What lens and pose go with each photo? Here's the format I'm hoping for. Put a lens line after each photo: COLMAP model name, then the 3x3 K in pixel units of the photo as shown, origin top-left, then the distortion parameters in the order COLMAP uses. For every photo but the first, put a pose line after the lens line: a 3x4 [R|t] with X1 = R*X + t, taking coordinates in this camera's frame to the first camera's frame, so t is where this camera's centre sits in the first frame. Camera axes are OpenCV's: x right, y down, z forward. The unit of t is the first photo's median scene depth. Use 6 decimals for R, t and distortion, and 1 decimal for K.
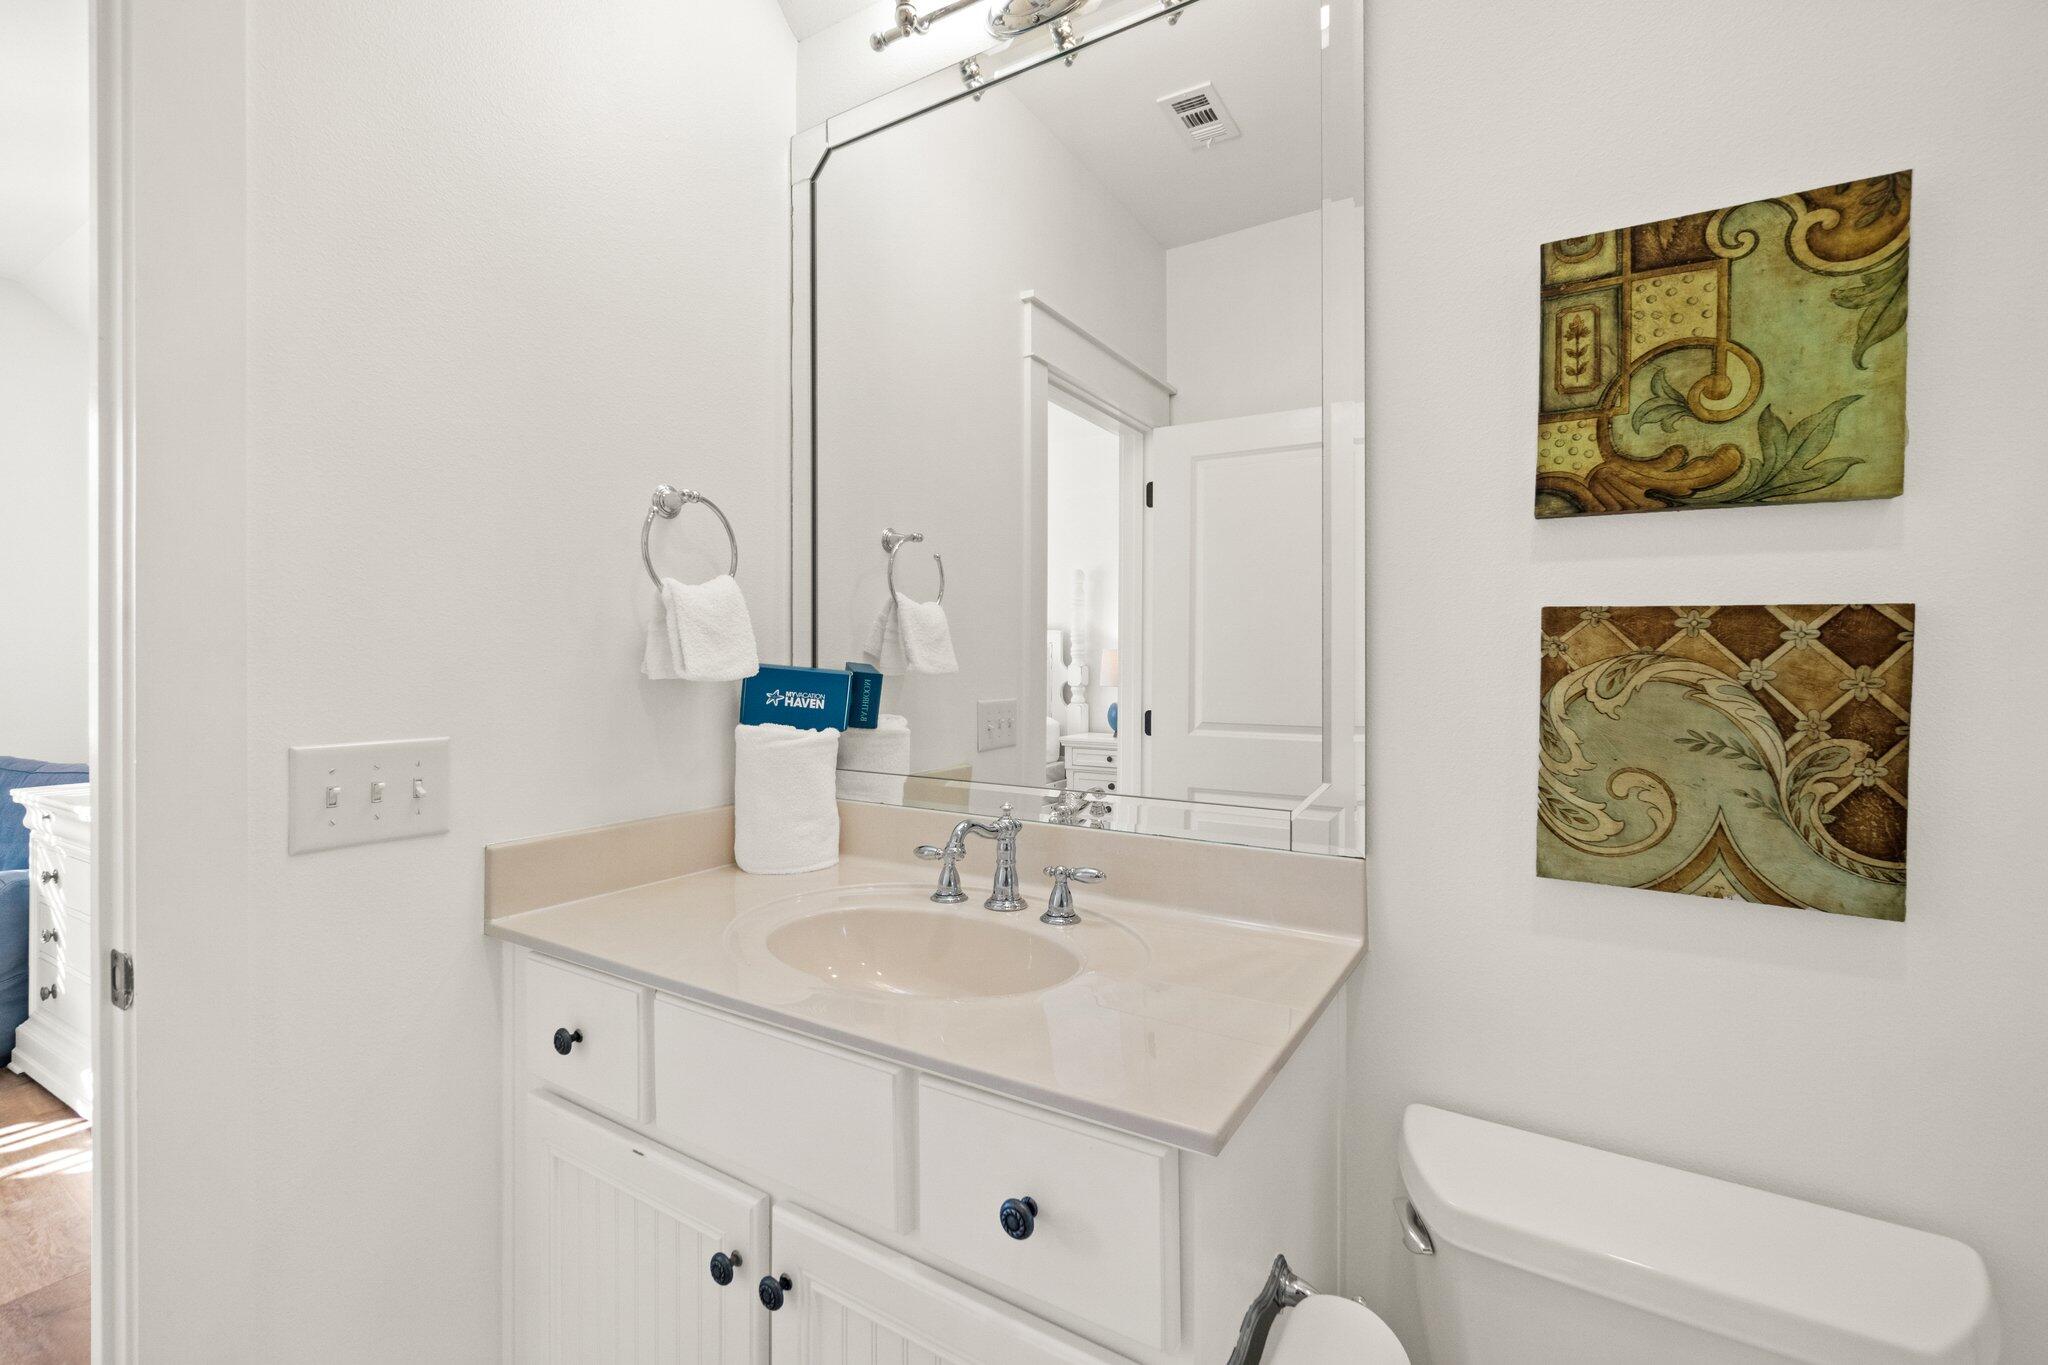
lens RADIAL K [[896.0, 0, 1029.4], [0, 896.0, 671.7], [0, 0, 1]] dist [0.003272, 0.001506]
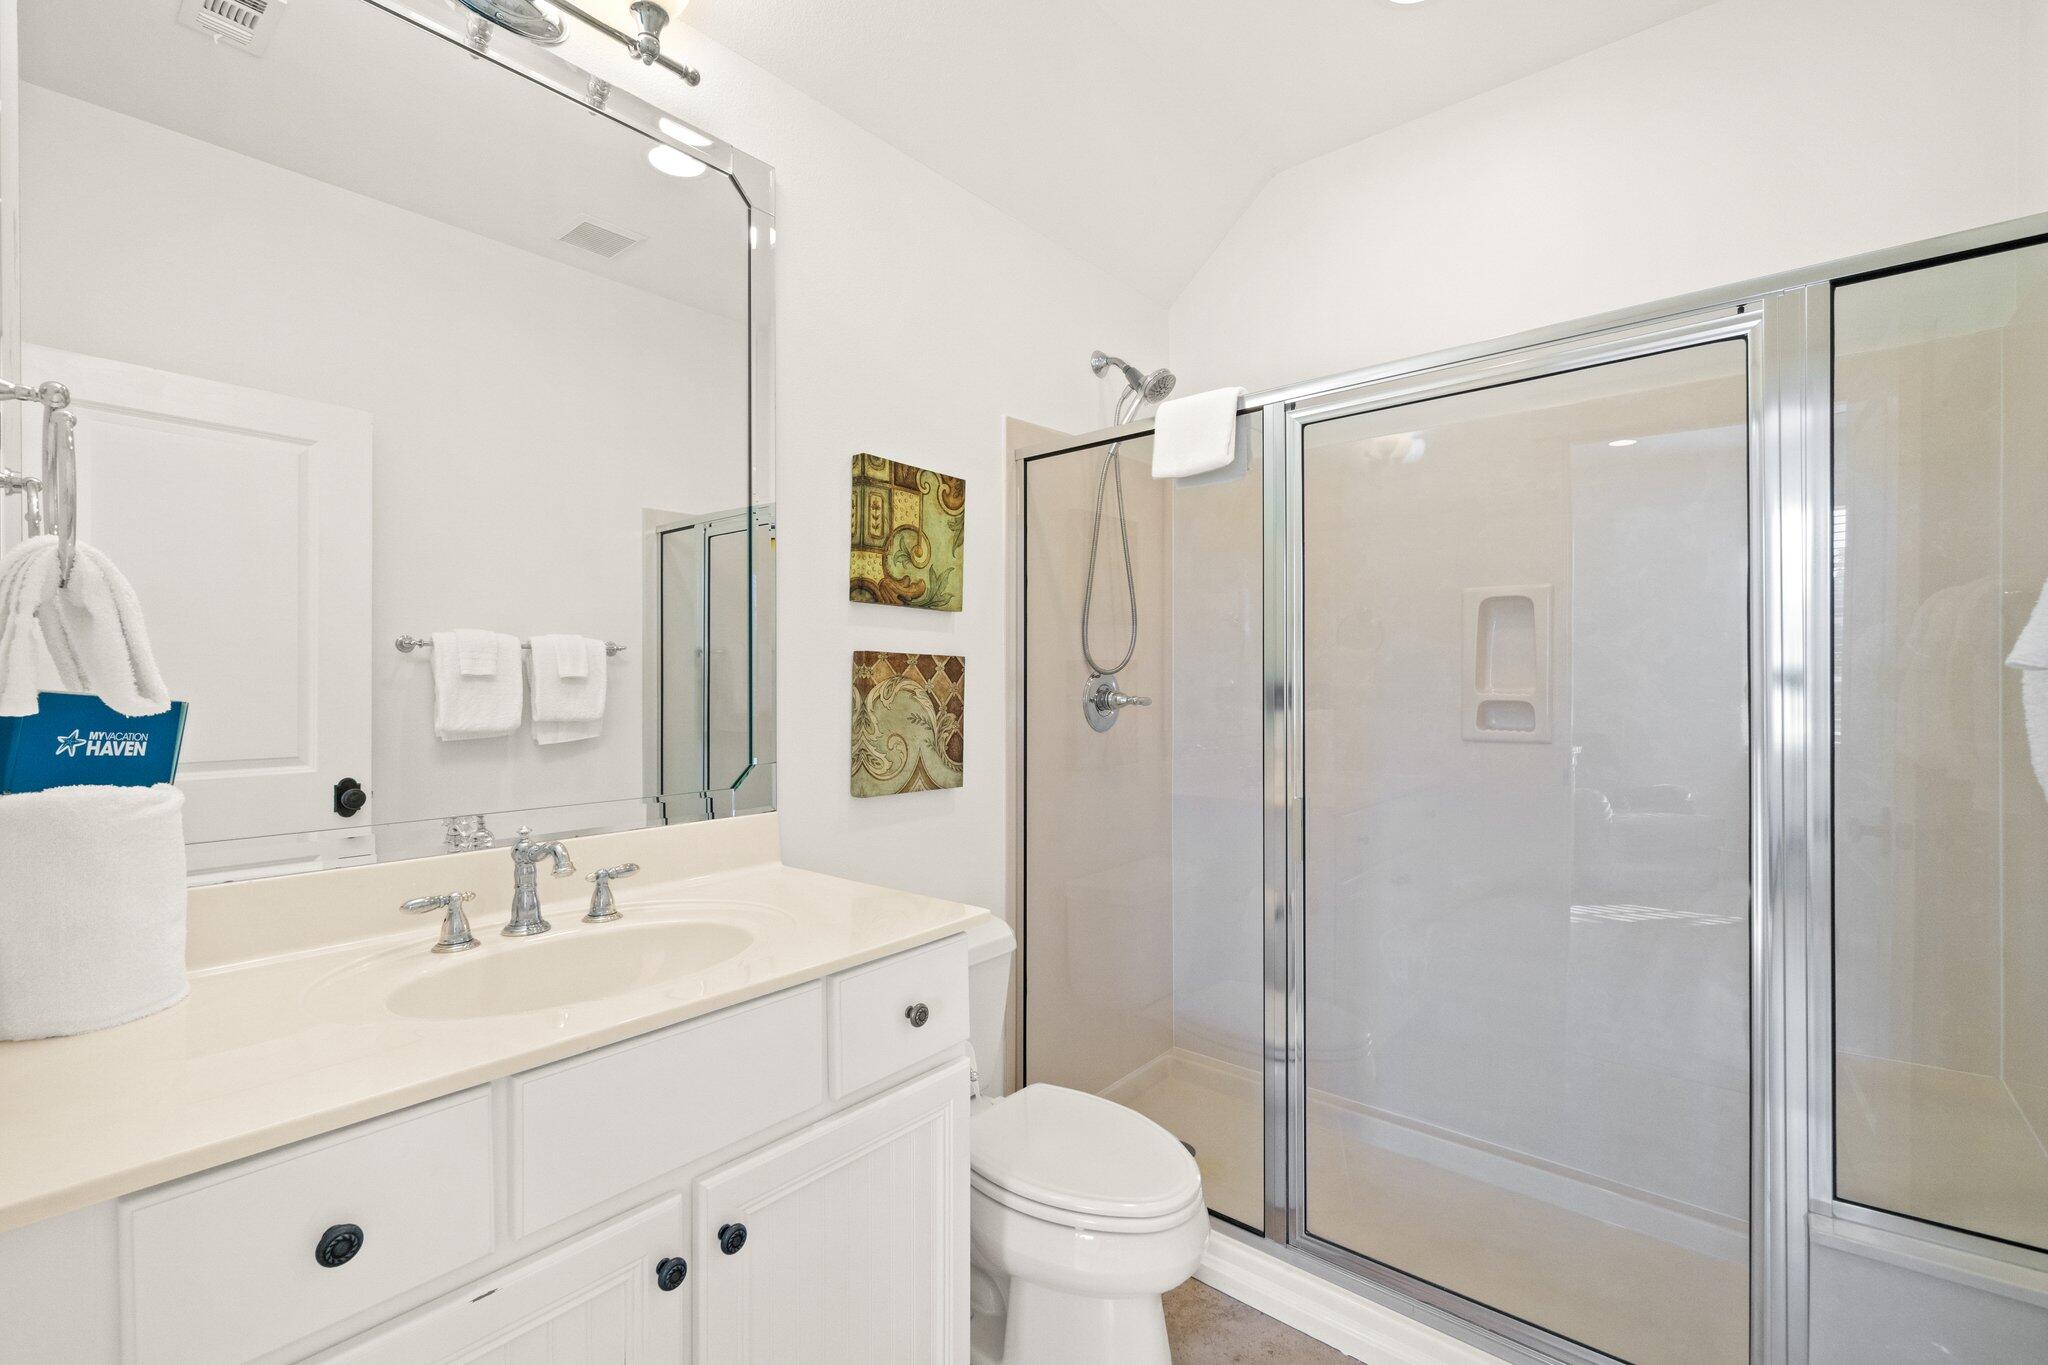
lens RADIAL K [[896.0, 0, 1025.6], [0, 896.0, 677.8], [0, 0, 1]] dist [0.003272, 0.001506]
pose [[0.144951, -0.010062, 0.989388, -1.258275], [-0.000745, 0.999947, 0.010278, -0.038079], [-0.989439, -0.002227, 0.144936, 0.426481]]
